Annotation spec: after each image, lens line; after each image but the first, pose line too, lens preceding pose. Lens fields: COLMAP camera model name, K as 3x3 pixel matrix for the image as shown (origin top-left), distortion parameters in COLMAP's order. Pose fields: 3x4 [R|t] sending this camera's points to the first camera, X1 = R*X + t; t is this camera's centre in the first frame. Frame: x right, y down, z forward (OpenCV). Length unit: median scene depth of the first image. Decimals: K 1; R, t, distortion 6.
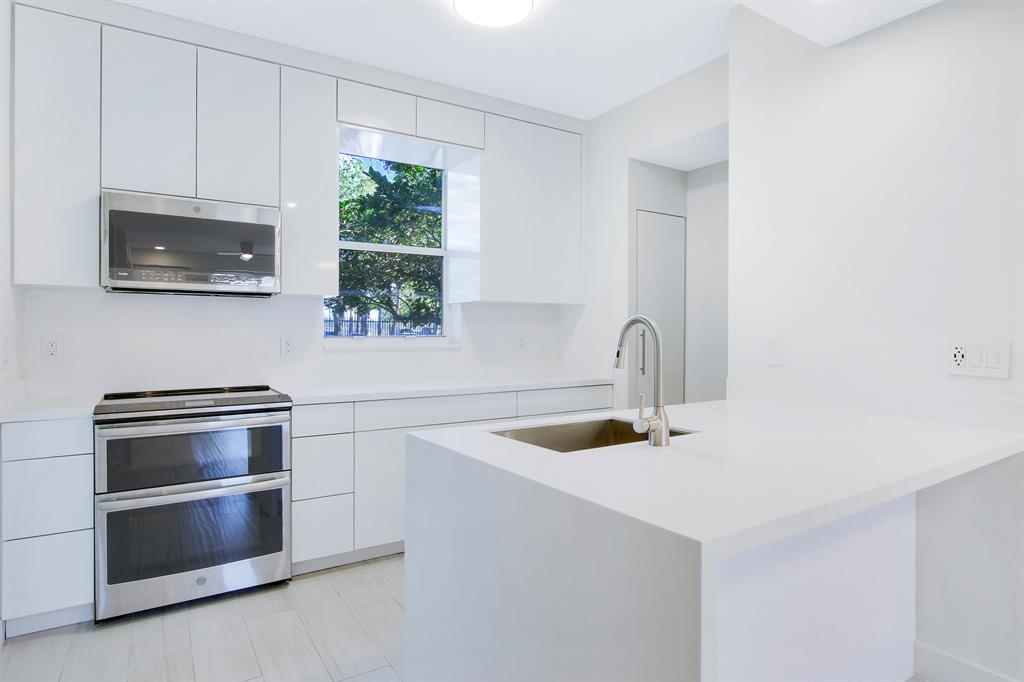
lens RADIAL K [[570.4, 0, 511.4], [0, 570.4, 335.4], [0, 0, 1]] dist [0.003674, -0.000338]
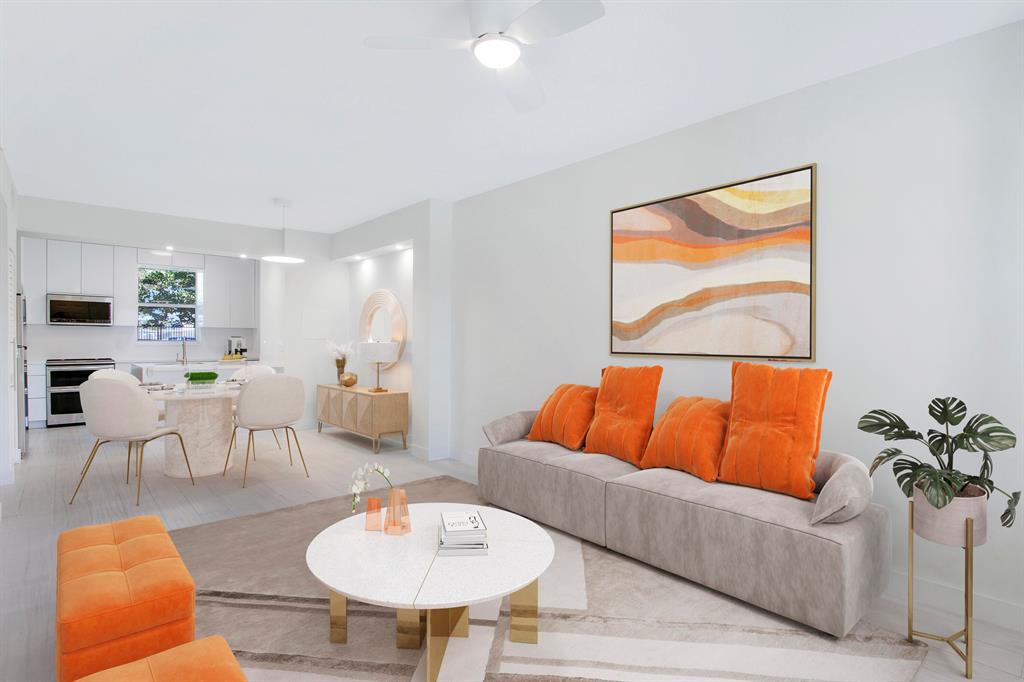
lens RADIAL K [[515.2, 0, 519.1], [0, 515.2, 346.4], [0, 0, 1]] dist [-0.027780, -0.000435]
pose [[0.983531, 0.005064, 0.180670, 1.292142], [-0.007284, 0.999906, 0.011630, -0.013787], [-0.180594, -0.012754, 0.983475, -2.115804]]
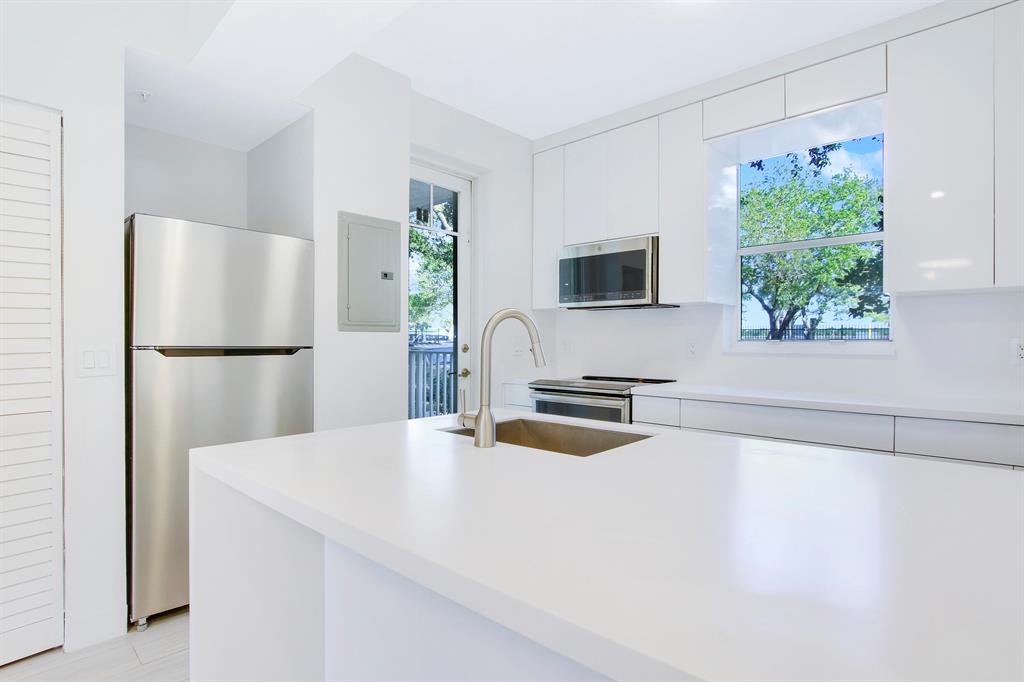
lens RADIAL K [[515.2, 0, 514.5], [0, 515.2, 345.9], [0, 0, 1]] dist [-0.027780, -0.000435]
pose [[0.259102, 0.011566, -0.965781, 0.643752], [-0.006916, 0.999925, 0.010120, 0.008825], [0.965825, 0.004057, 0.259163, 0.482498]]
